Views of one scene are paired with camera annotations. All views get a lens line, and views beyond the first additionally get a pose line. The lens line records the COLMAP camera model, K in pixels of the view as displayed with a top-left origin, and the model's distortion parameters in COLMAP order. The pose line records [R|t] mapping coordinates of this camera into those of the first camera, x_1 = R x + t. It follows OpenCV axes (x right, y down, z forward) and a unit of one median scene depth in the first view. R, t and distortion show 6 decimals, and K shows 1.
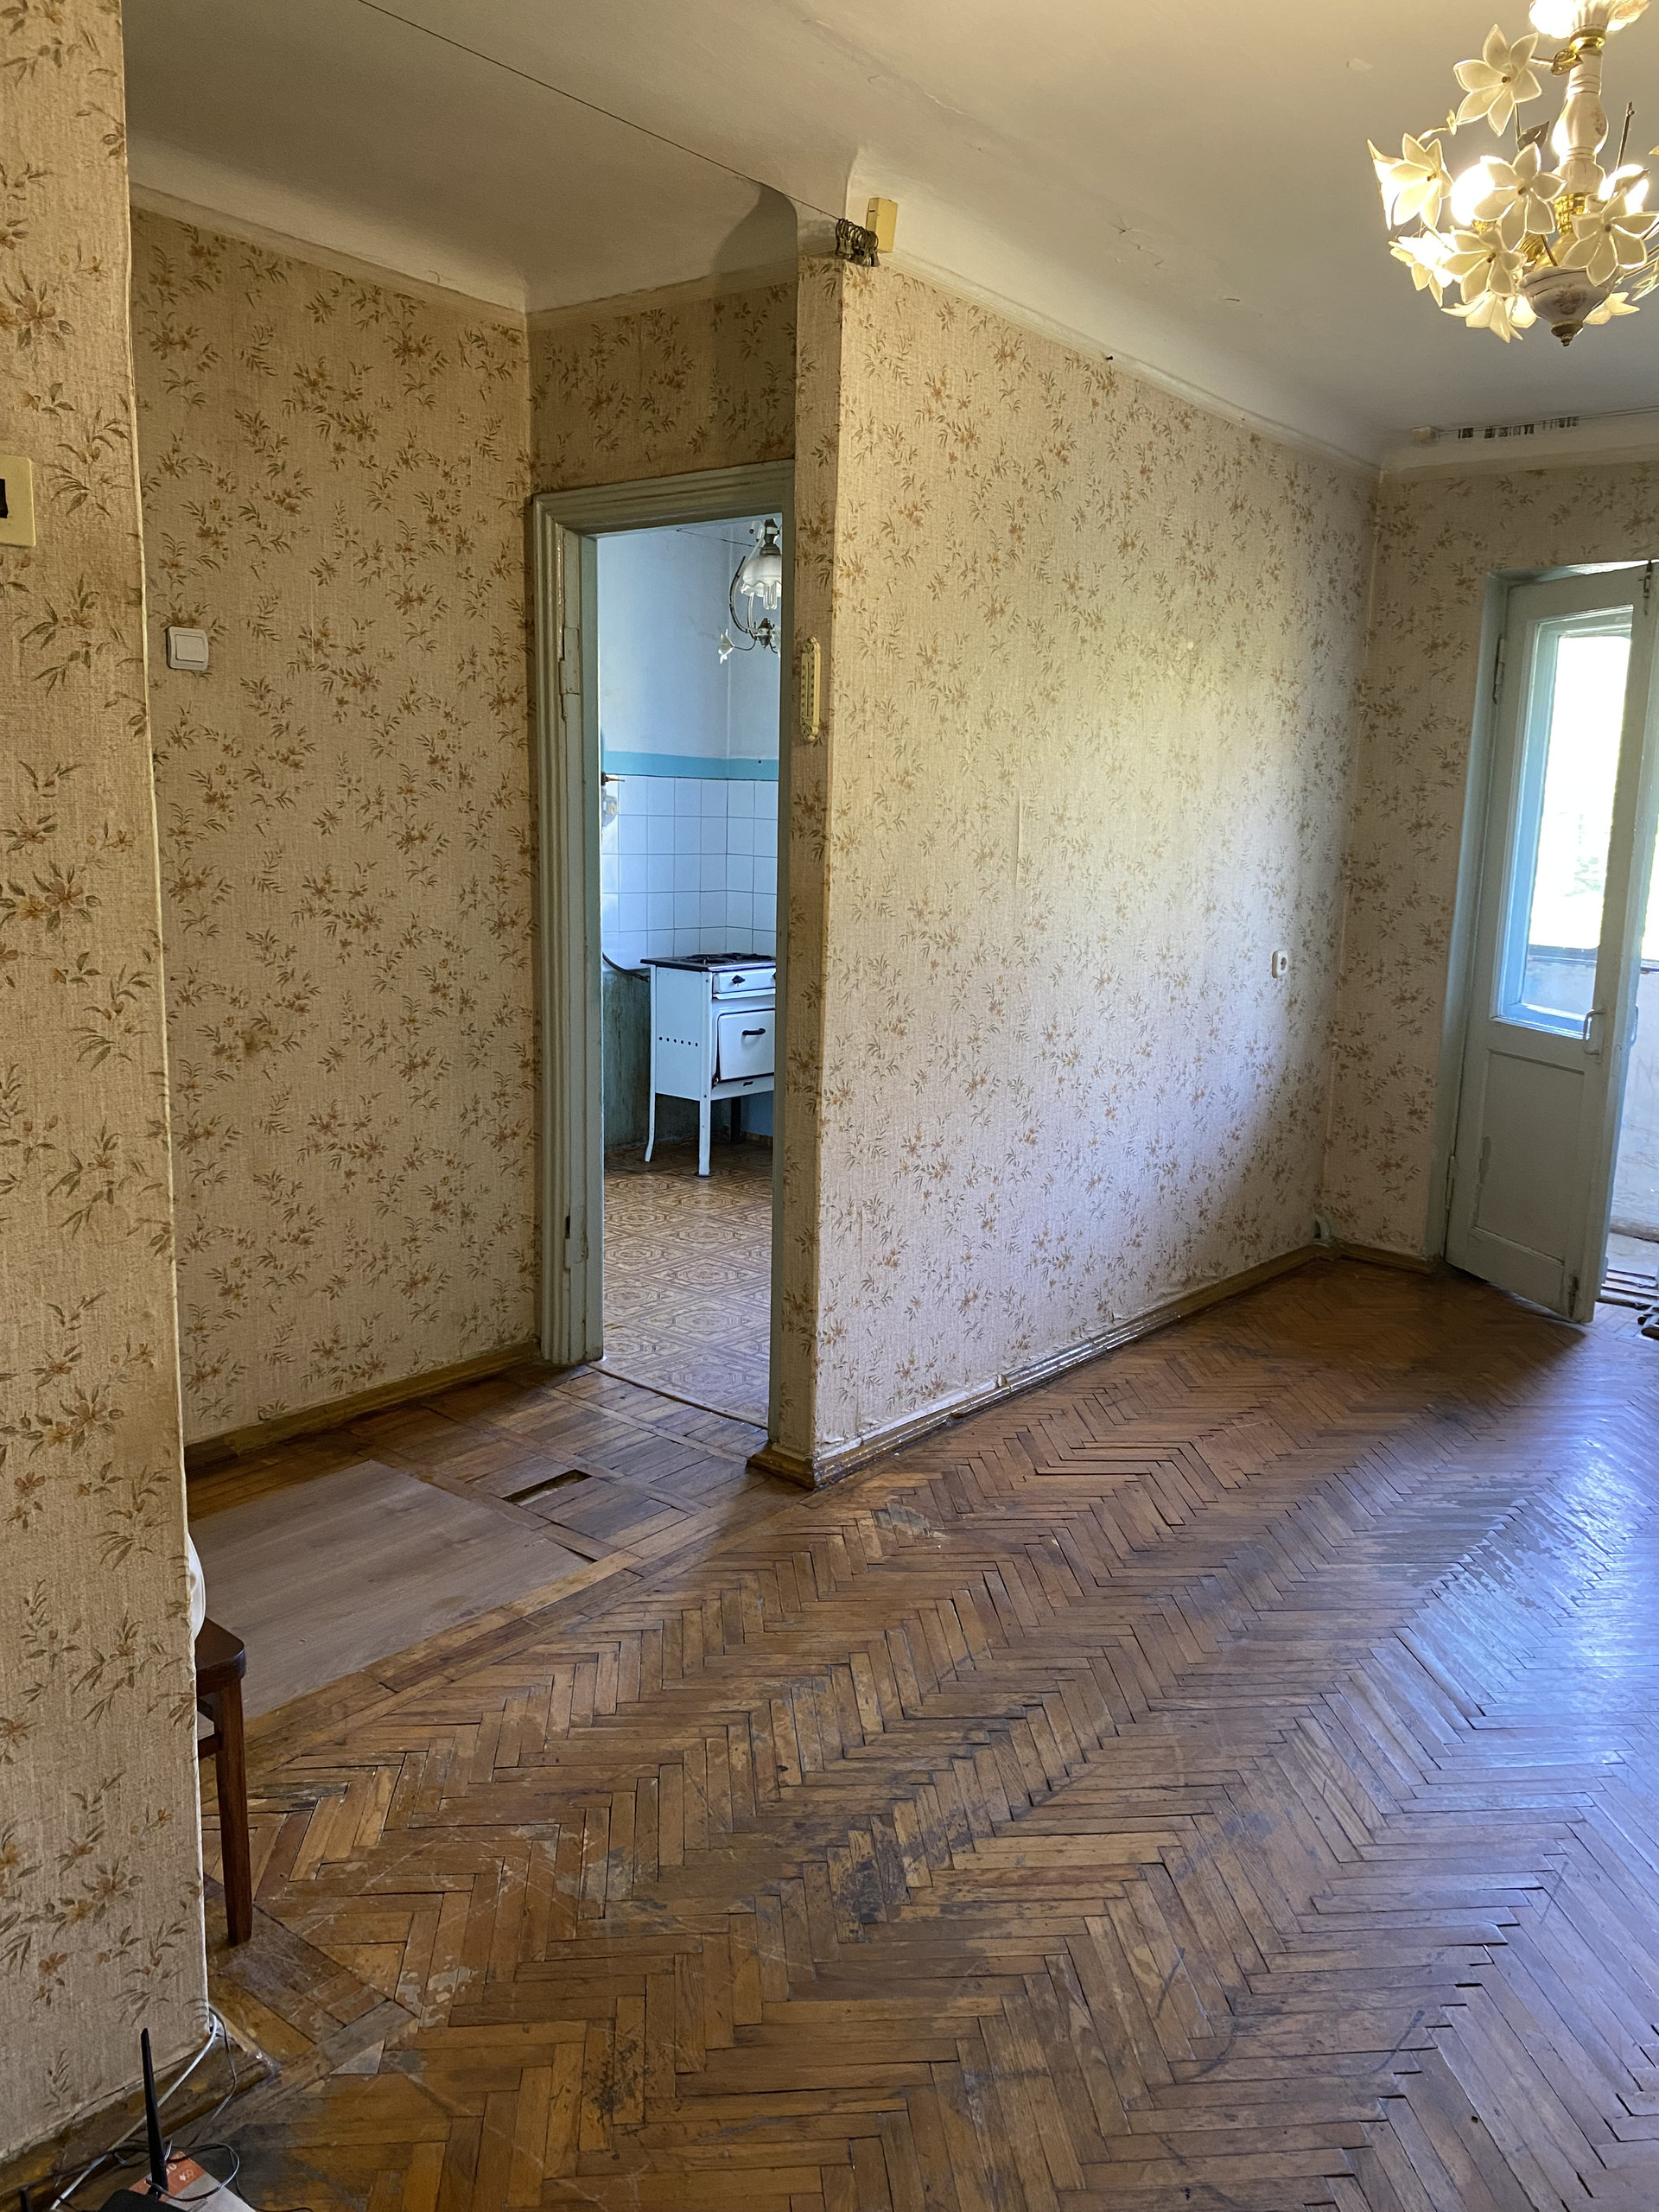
lens RADIAL K [[1686.0, 0, 846.3], [0, 1686.0, 1102.4], [0, 0, 1]] dist [0.048920, -0.043183]
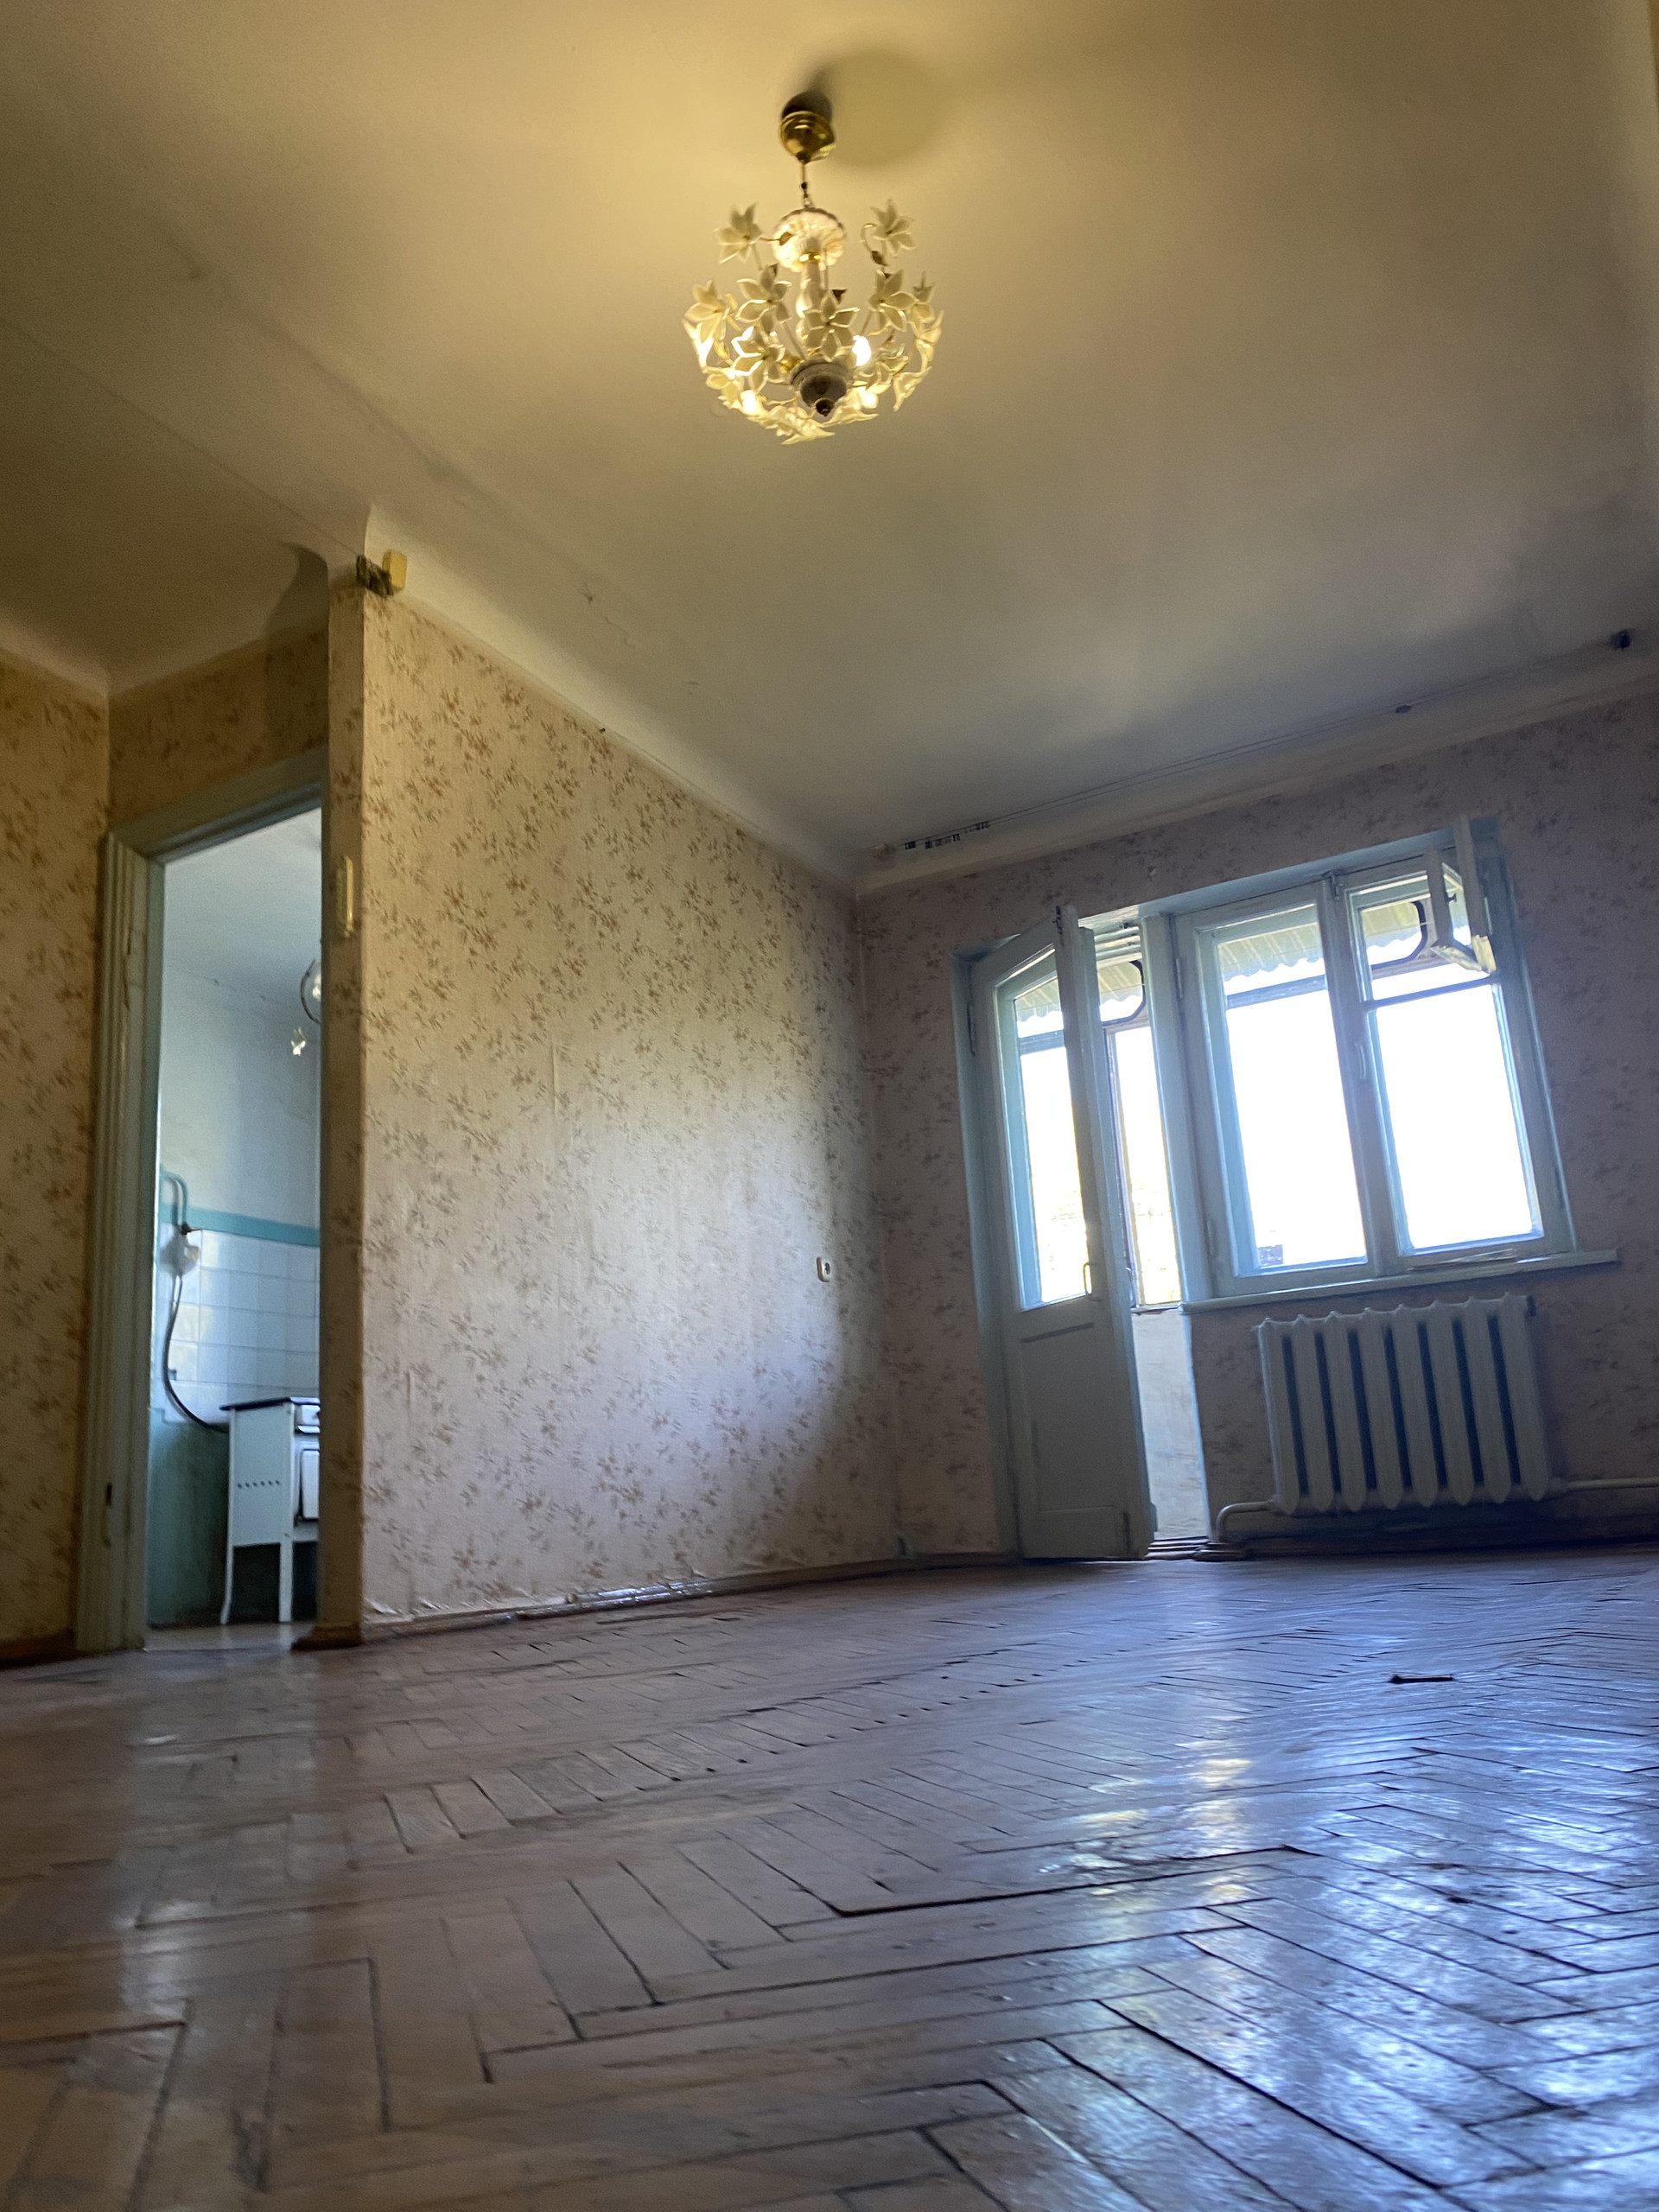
lens RADIAL K [[1686.0, 0, 821.9], [0, 1686.0, 1108.5], [0, 0, 1]] dist [0.048920, -0.043183]
pose [[0.978933, -0.042048, 0.199805, 0.054129], [0.121133, 0.907352, -0.402540, 0.353040], [-0.164367, 0.418263, 0.893331, -0.027344]]
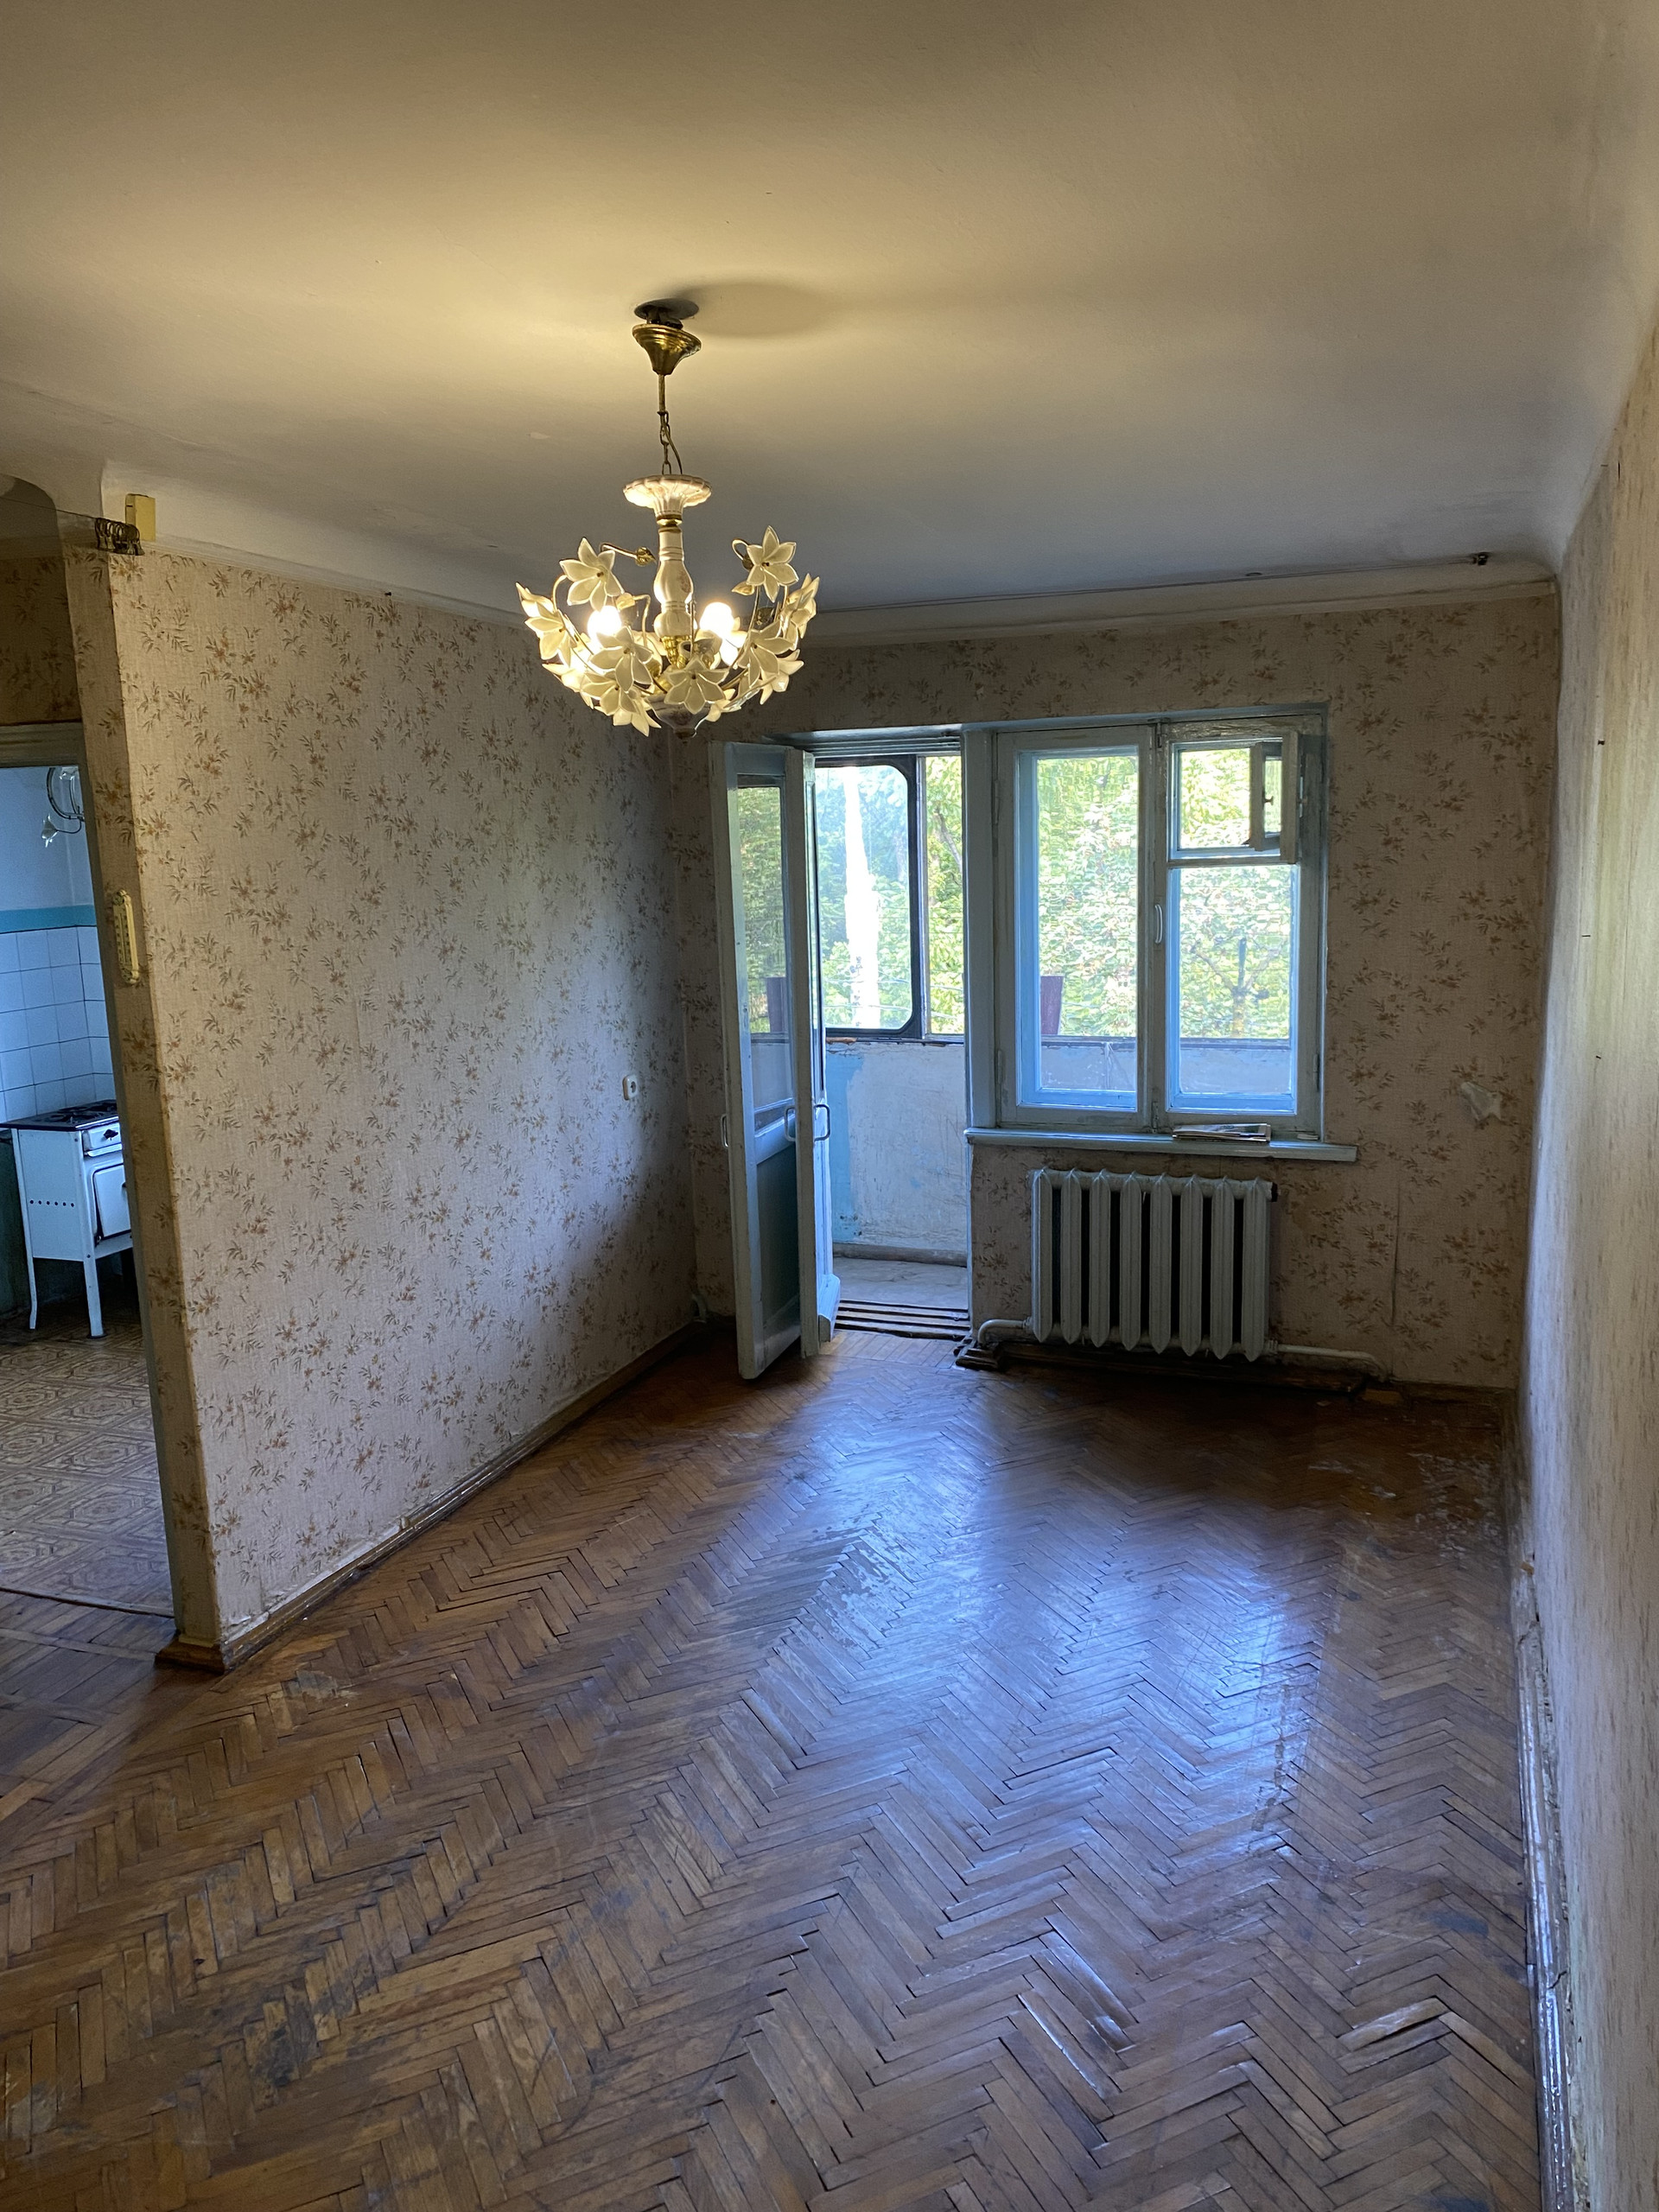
lens RADIAL K [[1686.0, 0, 844.4], [0, 1686.0, 1111.7], [0, 0, 1]] dist [0.048920, -0.043183]
pose [[0.942474, -0.114179, 0.314175, 0.050553], [0.115532, 0.993200, 0.014377, -0.088111], [-0.313680, 0.022747, 0.949256, -0.141308]]
